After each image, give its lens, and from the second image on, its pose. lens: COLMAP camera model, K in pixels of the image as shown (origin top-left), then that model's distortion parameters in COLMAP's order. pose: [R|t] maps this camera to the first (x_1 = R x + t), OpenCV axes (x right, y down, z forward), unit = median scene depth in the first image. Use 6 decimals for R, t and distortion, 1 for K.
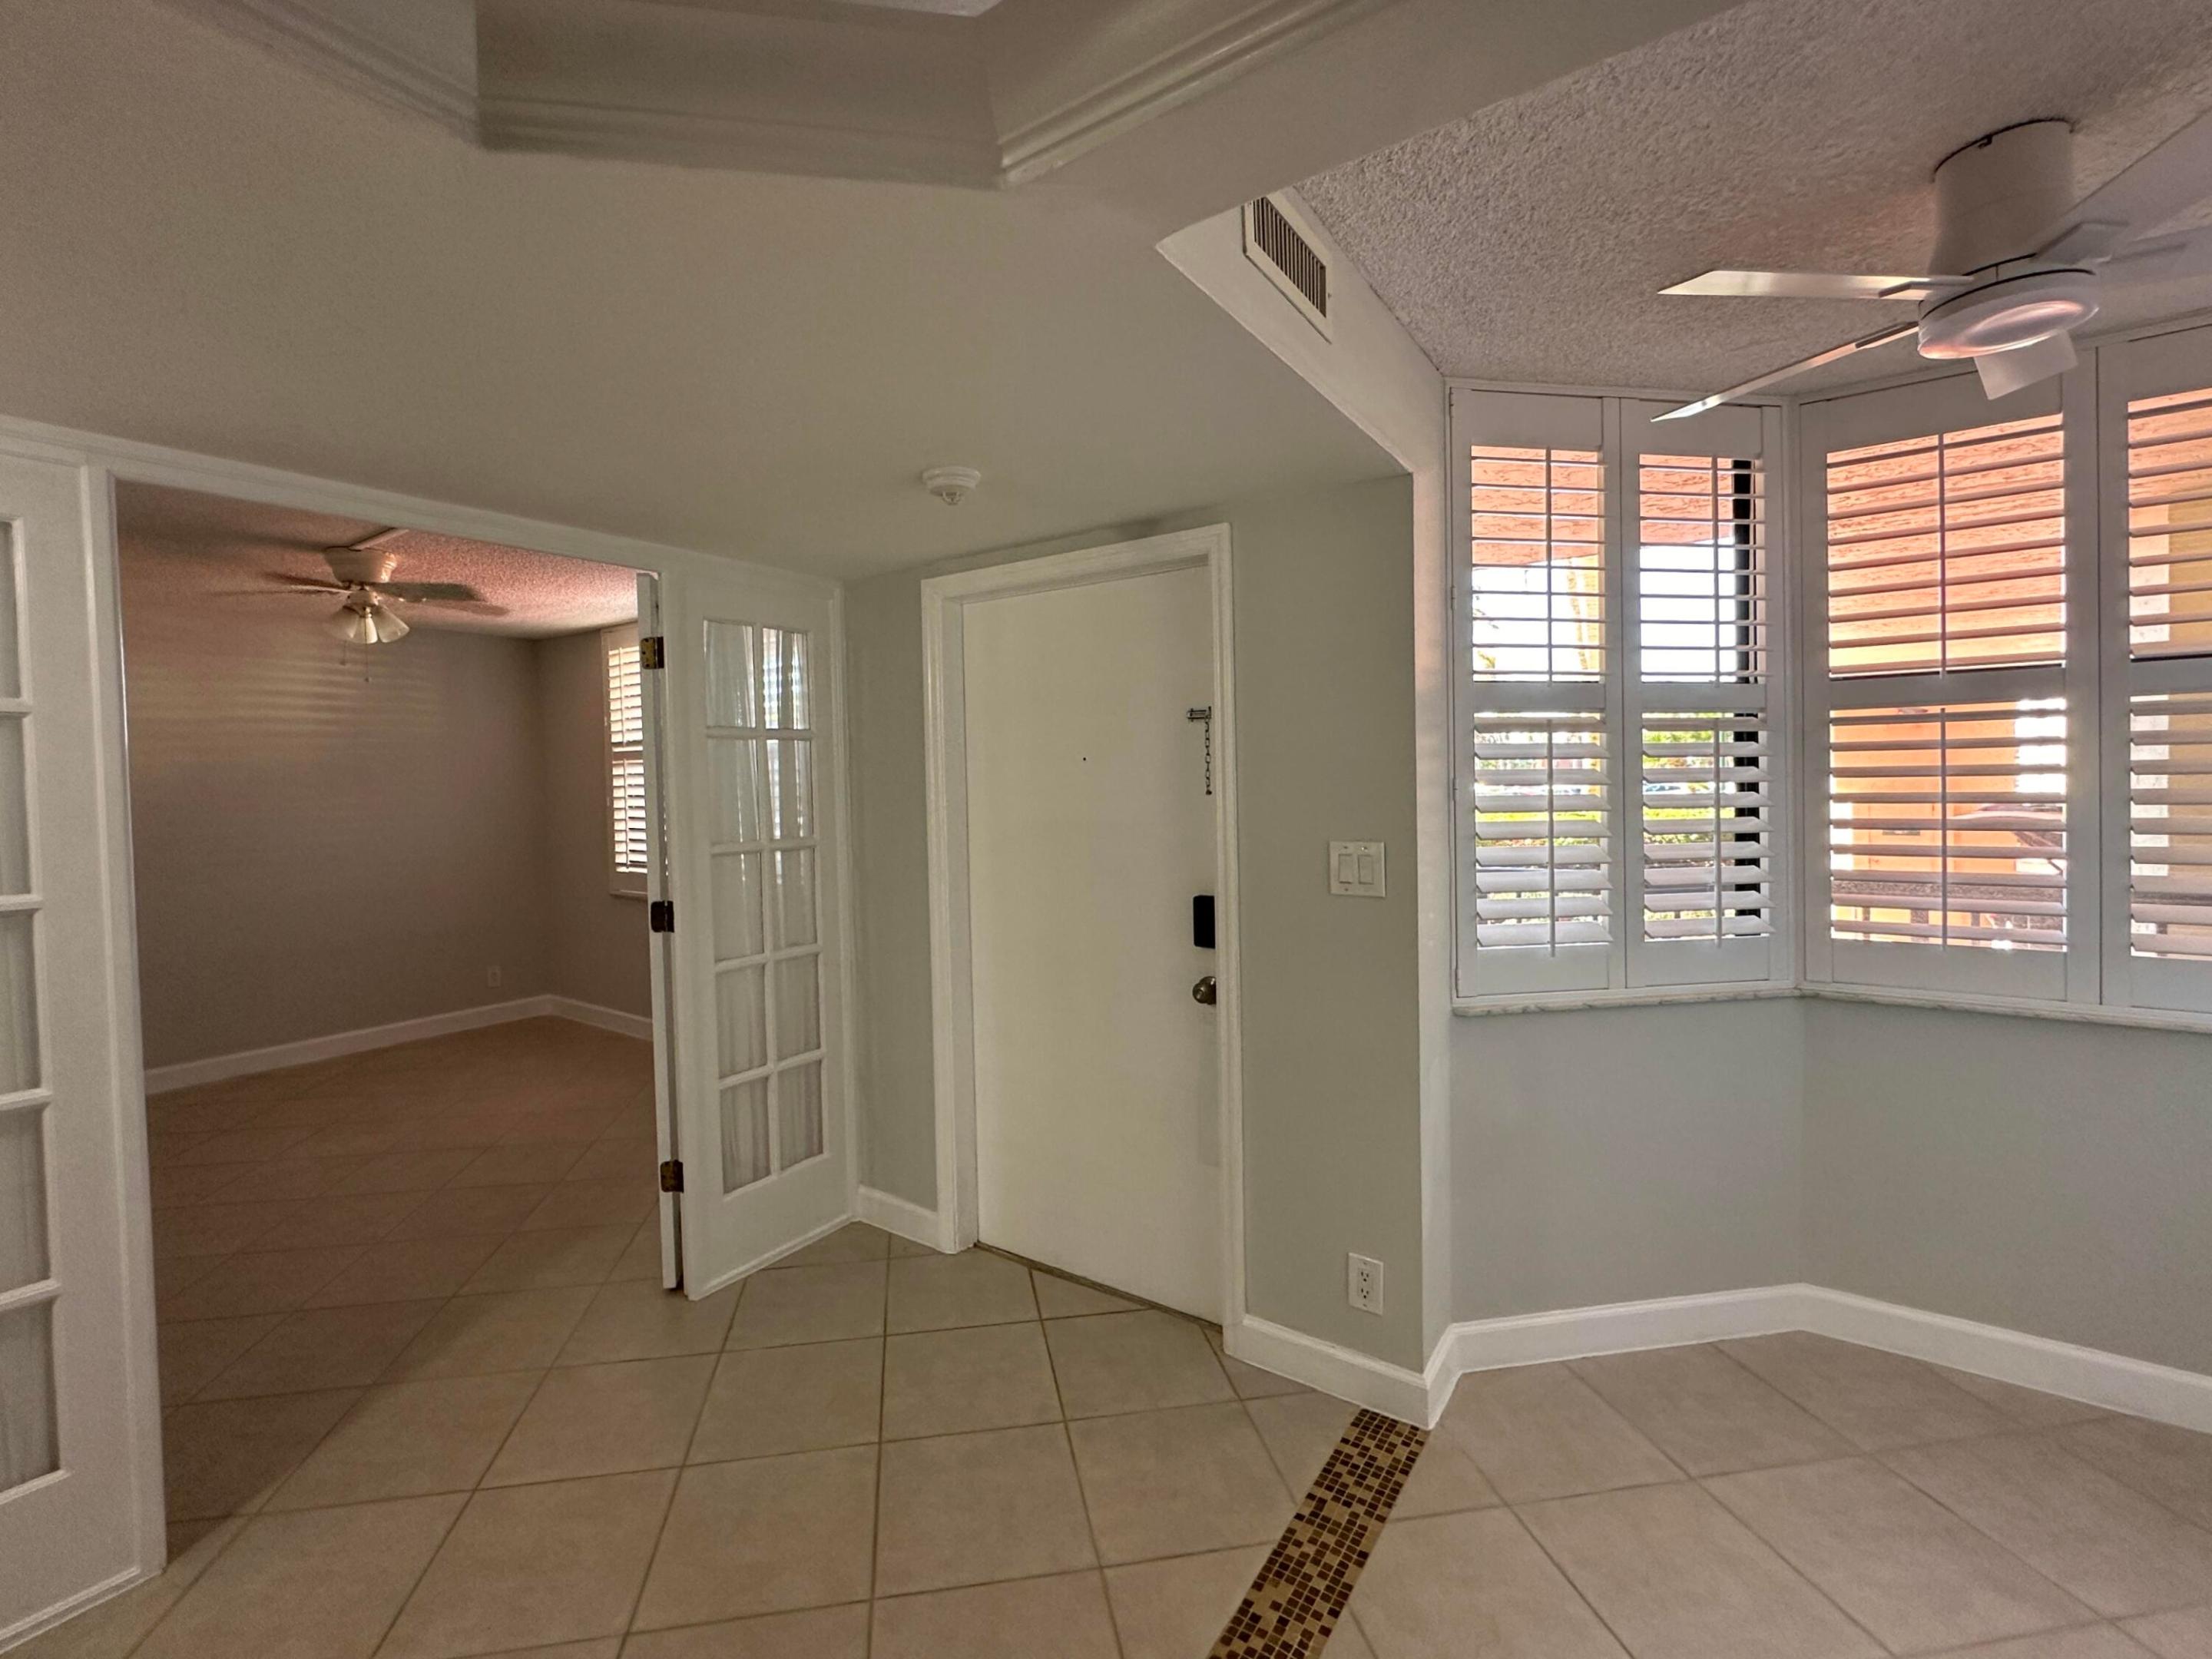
lens RADIAL K [[923.2, 0, 1106.0], [0, 923.2, 829.5], [0, 0, 1]] dist [-0.000866, -0.000064]
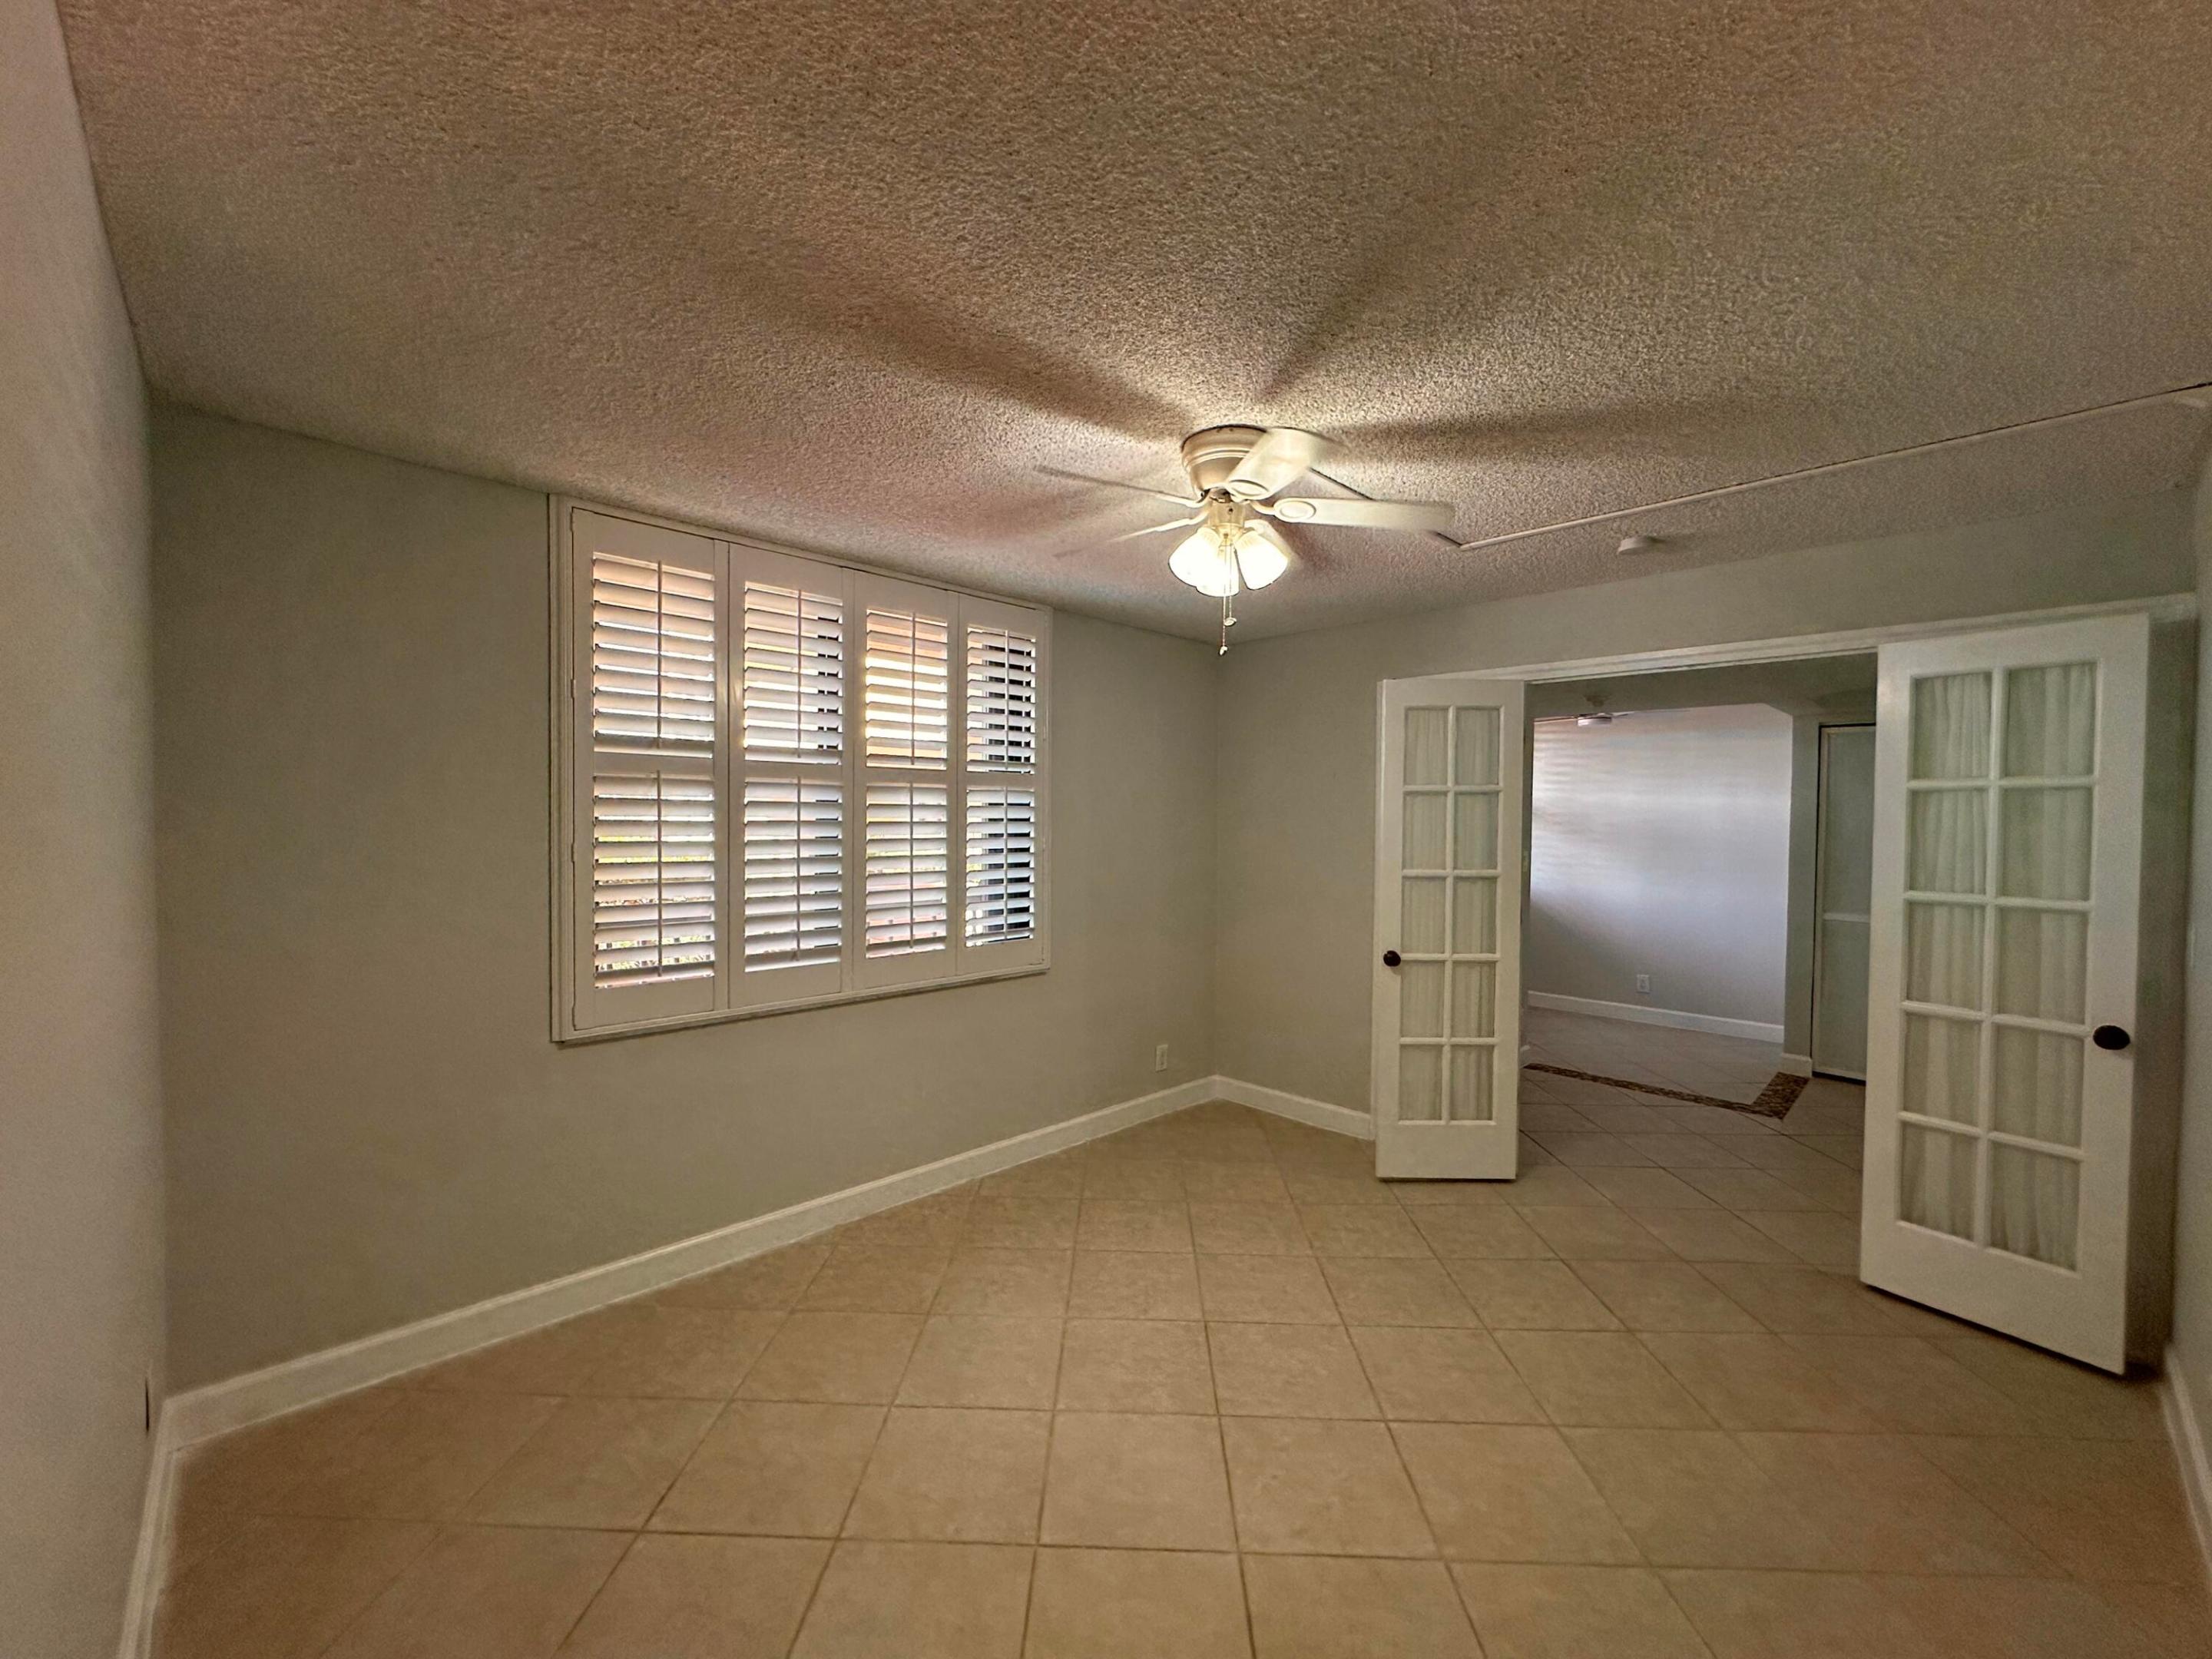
lens RADIAL K [[900.9, 0, 1104.9], [0, 900.9, 846.6], [0, 0, 1]] dist [-0.000766, -0.000029]
pose [[0.200766, -0.009810, 0.979590, -0.544544], [0.040244, 0.999188, 0.001758, -0.012268], [-0.978812, 0.039069, 0.200998, 0.357232]]
